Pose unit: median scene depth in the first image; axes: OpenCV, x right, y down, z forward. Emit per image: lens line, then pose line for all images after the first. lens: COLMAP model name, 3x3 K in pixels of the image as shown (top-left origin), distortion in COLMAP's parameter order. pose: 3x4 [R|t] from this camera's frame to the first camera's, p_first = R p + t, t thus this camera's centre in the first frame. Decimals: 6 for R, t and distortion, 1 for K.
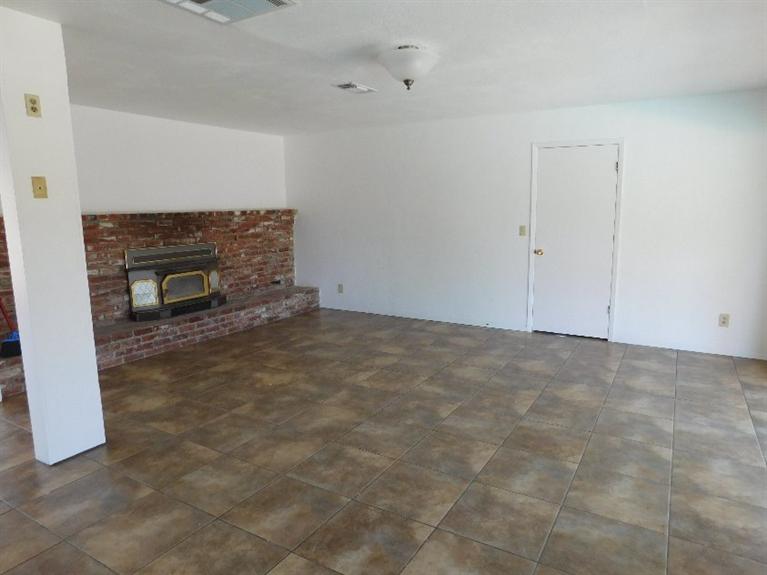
lens RADIAL K [[504.0, 0, 382.4], [0, 504.0, 284.7], [0, 0, 1]] dist [-0.047282, 0.024739]
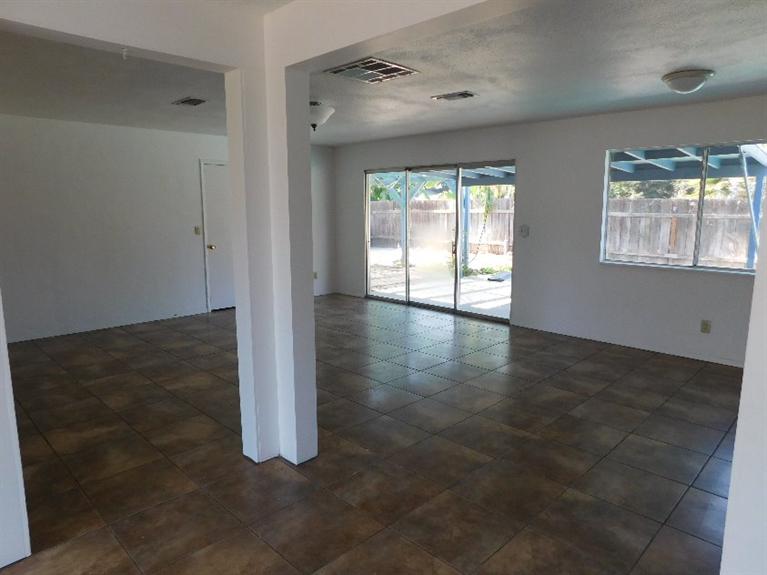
lens RADIAL K [[504.0, 0, 384.6], [0, 504.0, 290.4], [0, 0, 1]] dist [-0.047282, 0.024739]
pose [[0.227614, -0.147059, 0.962583, -1.446005], [0.146709, 0.982425, 0.115399, -0.069672], [-0.962636, 0.114953, 0.245189, 0.507200]]
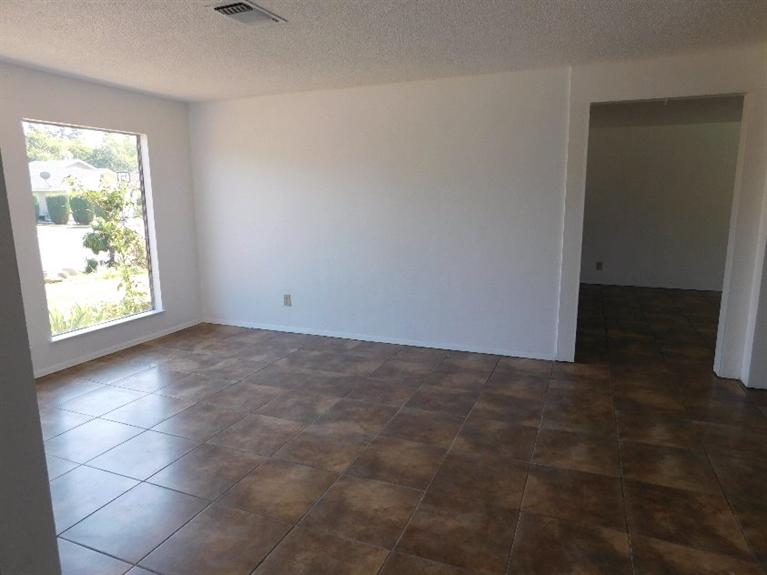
lens RADIAL K [[504.0, 0, 381.6], [0, 504.0, 288.0], [0, 0, 1]] dist [-0.047282, 0.024739]
pose [[0.987940, -0.036084, 0.150571, -1.710345], [0.033484, 0.999244, 0.019771, 0.031799], [-0.151170, -0.014491, 0.988402, -0.147699]]
